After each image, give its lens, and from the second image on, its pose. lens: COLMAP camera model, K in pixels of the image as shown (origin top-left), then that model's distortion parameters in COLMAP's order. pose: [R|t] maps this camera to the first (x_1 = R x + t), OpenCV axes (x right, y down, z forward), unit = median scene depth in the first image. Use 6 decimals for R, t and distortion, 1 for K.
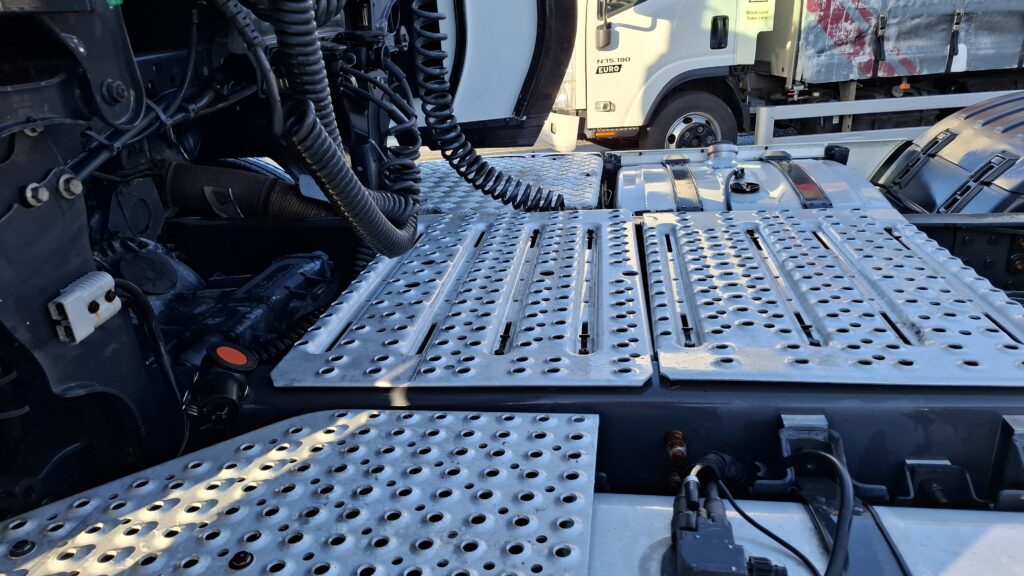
lens RADIAL K [[710.6, 0, 522.1], [0, 710.6, 288.3], [0, 0, 1]] dist [0.073185, -0.081347]
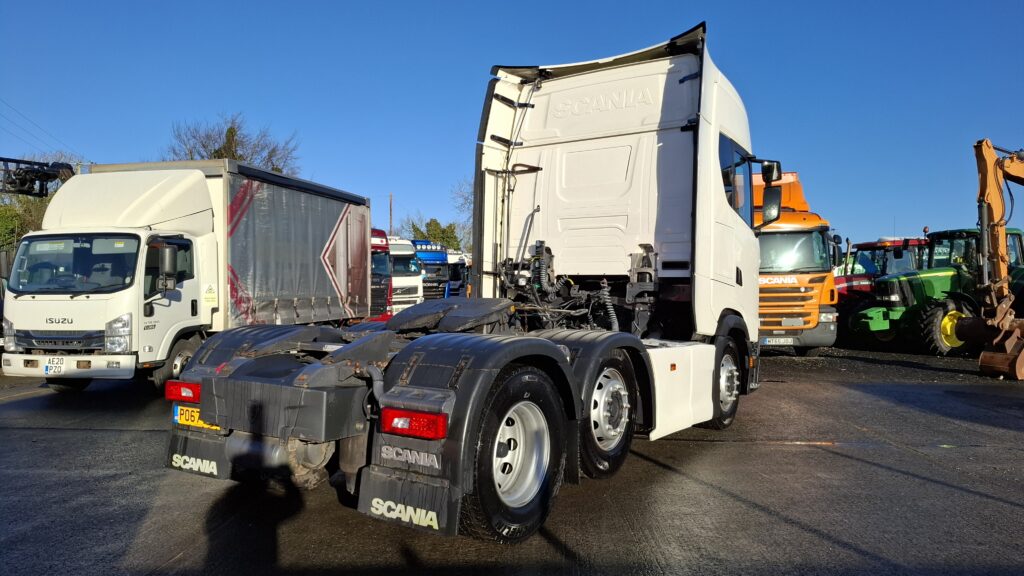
lens RADIAL K [[710.6, 0, 504.4], [0, 710.6, 288.4], [0, 0, 1]] dist [0.073185, -0.081347]
pose [[0.362657, 0.026050, 0.931558, -3.296890], [0.333225, 0.929898, -0.155728, 0.429633], [-0.870311, 0.366894, 0.328554, -0.904508]]
